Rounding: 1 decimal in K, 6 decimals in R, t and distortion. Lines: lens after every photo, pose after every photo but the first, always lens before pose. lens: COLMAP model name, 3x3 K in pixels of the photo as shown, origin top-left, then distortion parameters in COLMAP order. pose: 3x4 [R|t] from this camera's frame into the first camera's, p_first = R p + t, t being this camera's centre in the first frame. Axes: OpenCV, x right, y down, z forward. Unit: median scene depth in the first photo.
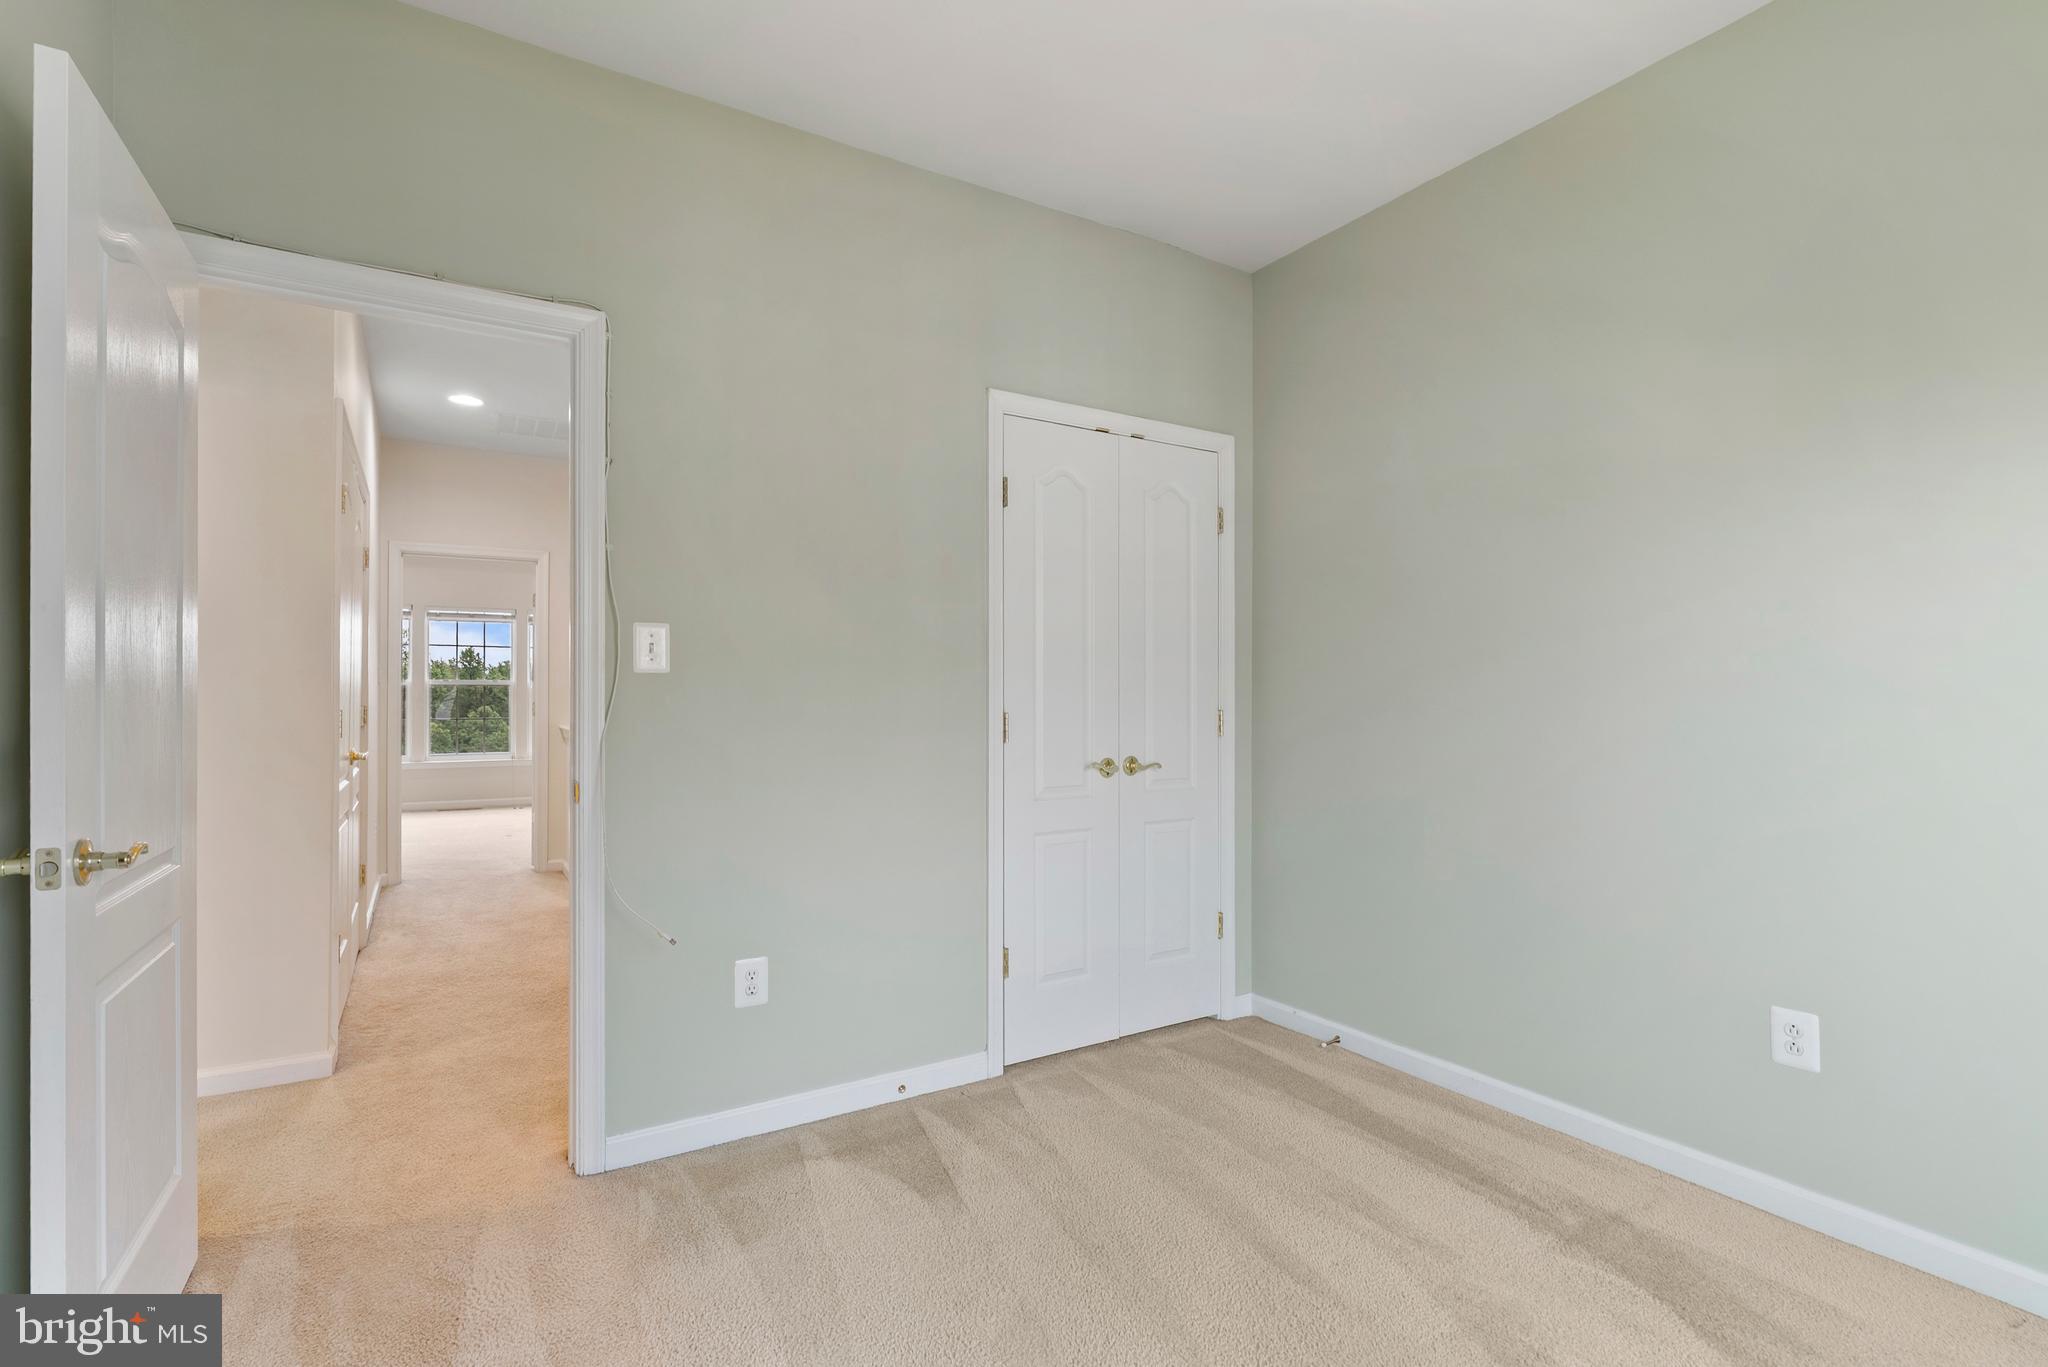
lens RADIAL K [[941.1, 0, 1022.5], [0, 941.1, 678.3], [0, 0, 1]] dist [-0.007820, 0.003201]
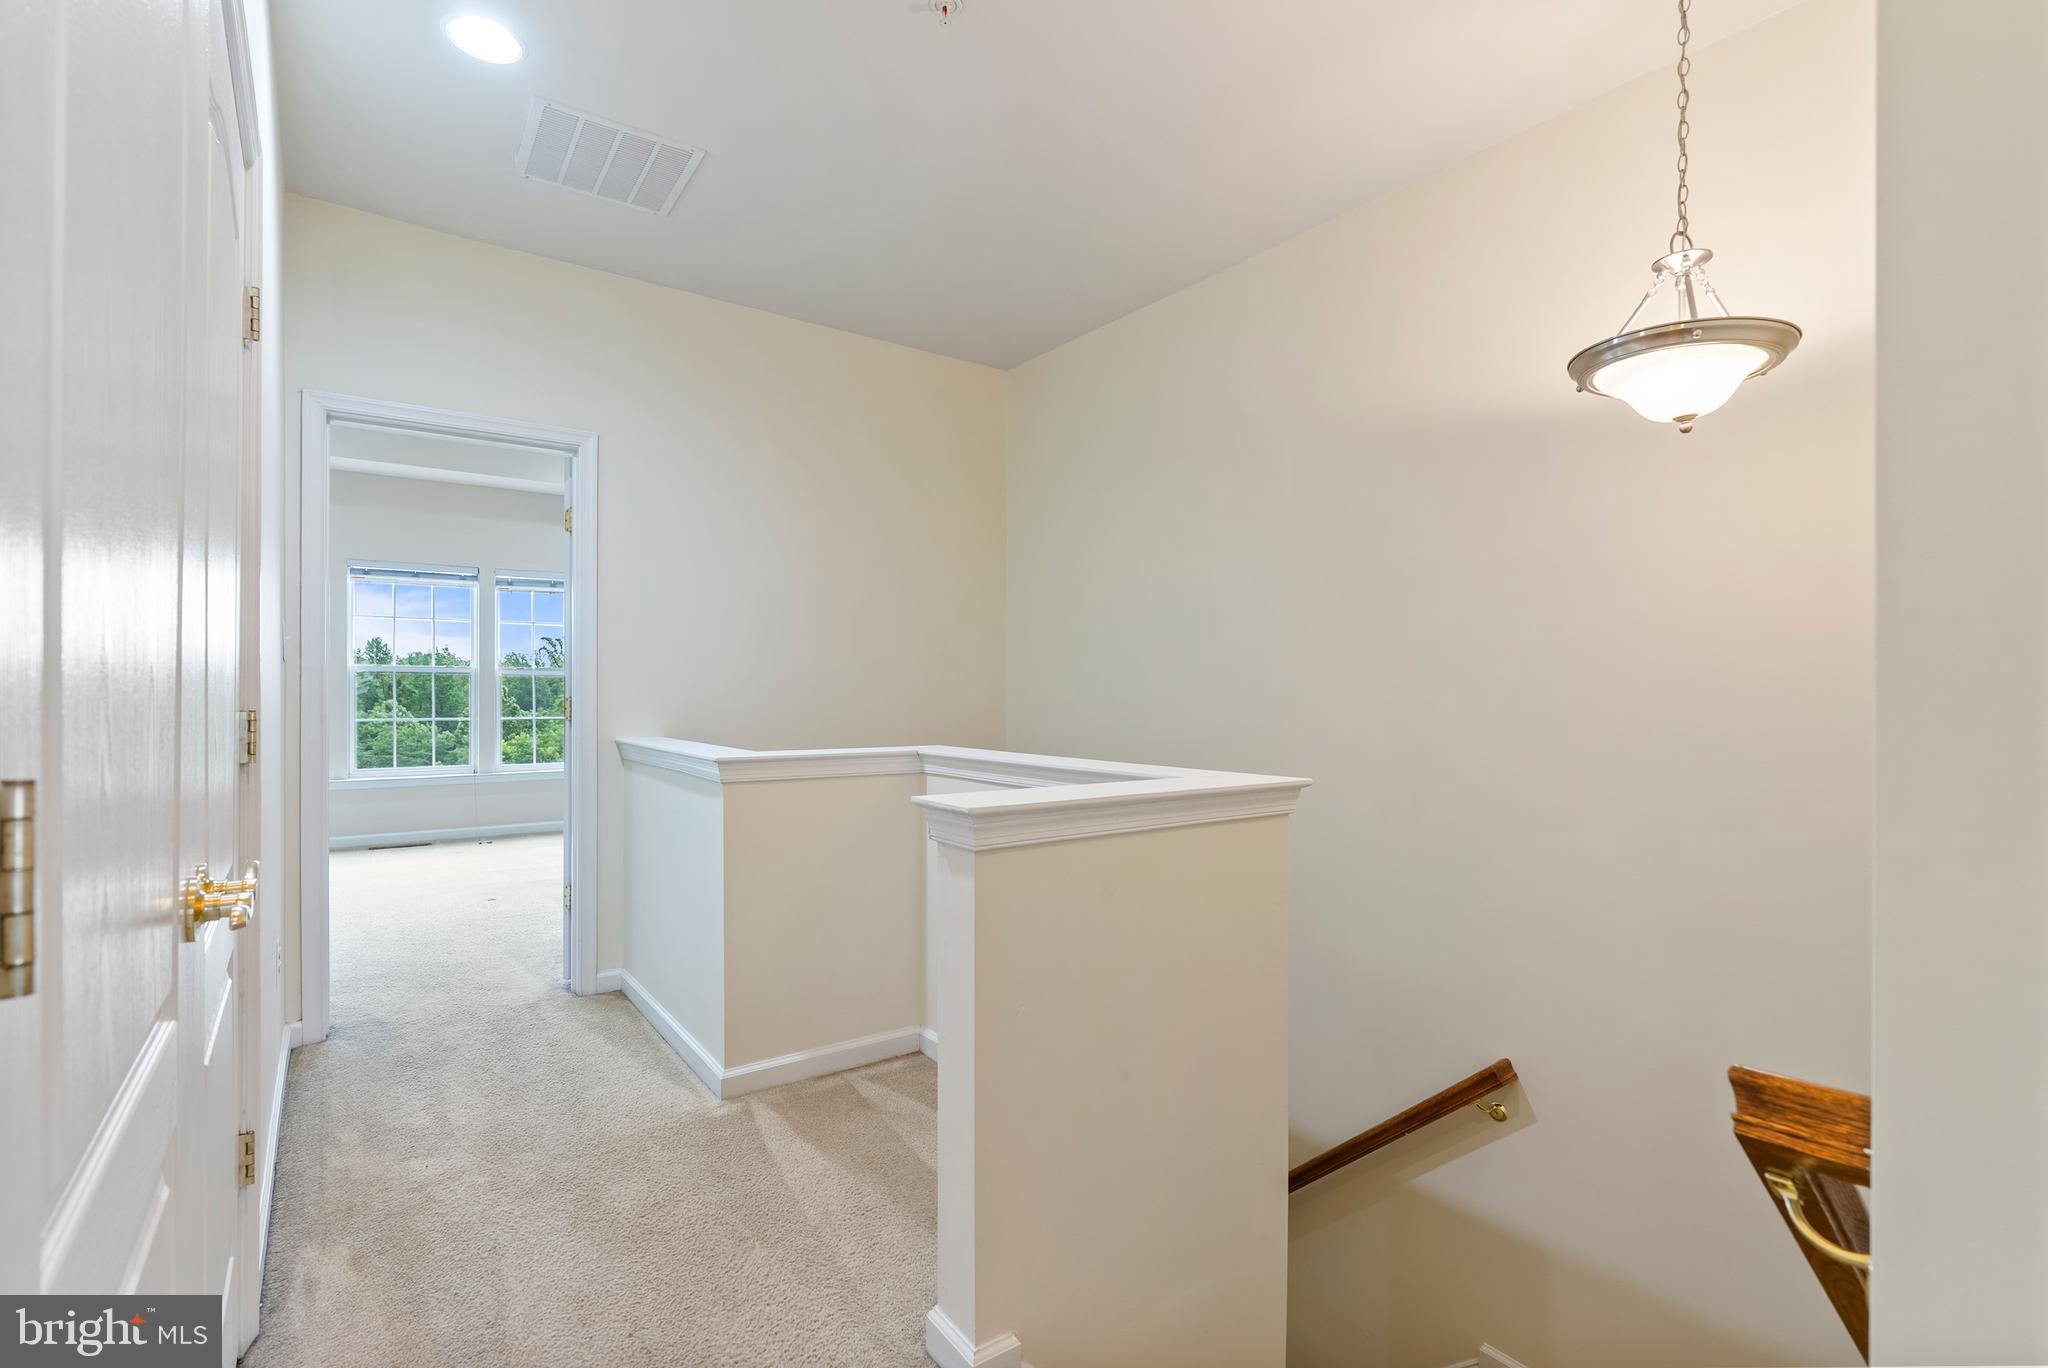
lens RADIAL K [[941.1, 0, 1027.9], [0, 941.1, 687.9], [0, 0, 1]] dist [-0.007820, 0.003201]
pose [[0.997219, 0.004342, 0.074400, -0.306478], [-0.005495, 0.999868, 0.015295, 0.009950], [-0.074324, -0.015661, 0.997111, 0.441104]]
